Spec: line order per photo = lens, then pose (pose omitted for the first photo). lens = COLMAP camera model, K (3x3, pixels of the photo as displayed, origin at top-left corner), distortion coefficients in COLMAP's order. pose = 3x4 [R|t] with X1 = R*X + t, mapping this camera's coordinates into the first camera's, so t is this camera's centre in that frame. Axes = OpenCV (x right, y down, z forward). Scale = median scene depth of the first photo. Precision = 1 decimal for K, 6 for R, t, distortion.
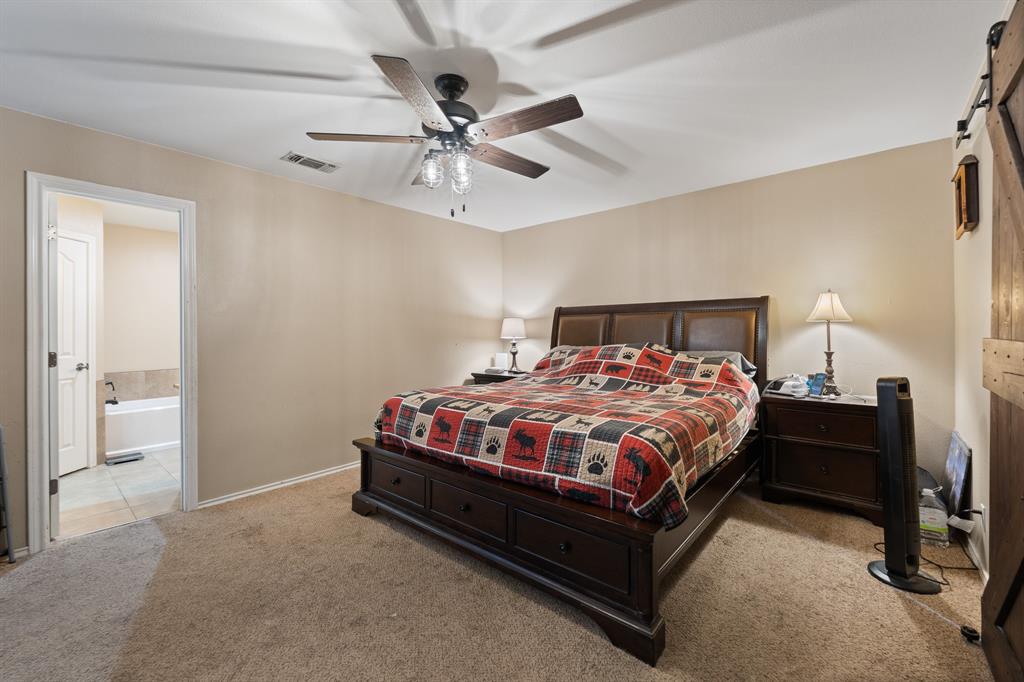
lens RADIAL K [[420.2, 0, 528.8], [0, 420.2, 320.0], [0, 0, 1]] dist [0.001062, 0.000183]
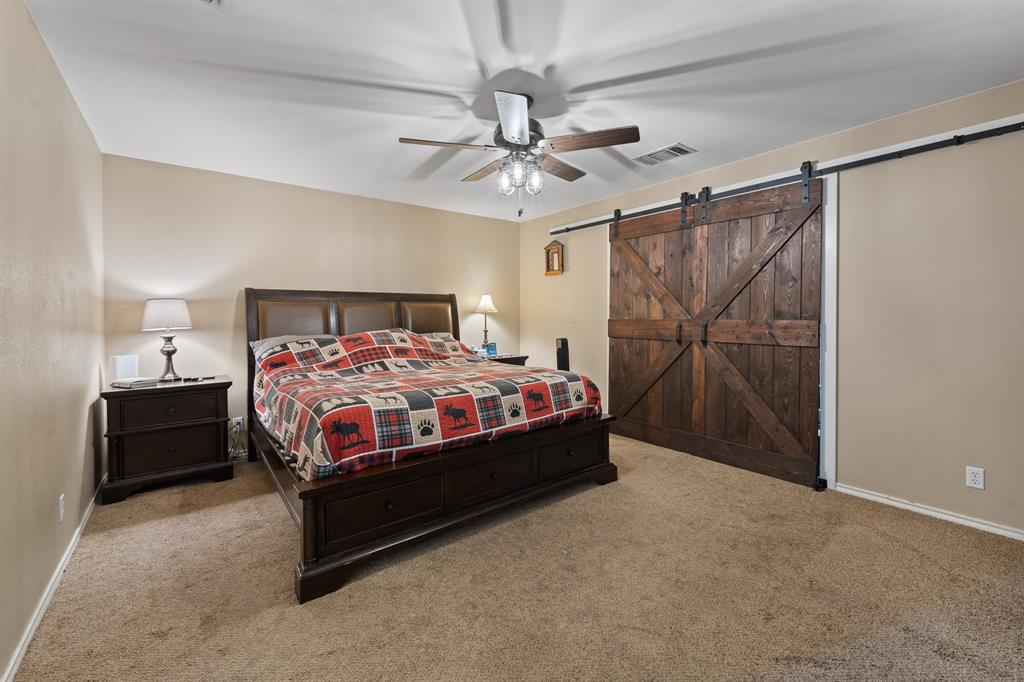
lens RADIAL K [[430.6, 0, 509.2], [0, 430.6, 308.4], [0, 0, 1]] dist [-0.000185, 0.000062]
pose [[0.208049, 0.024176, 0.977820, -1.084336], [-0.018400, 0.999614, -0.020800, 0.026874], [-0.977945, -0.013665, 0.208414, 0.630829]]
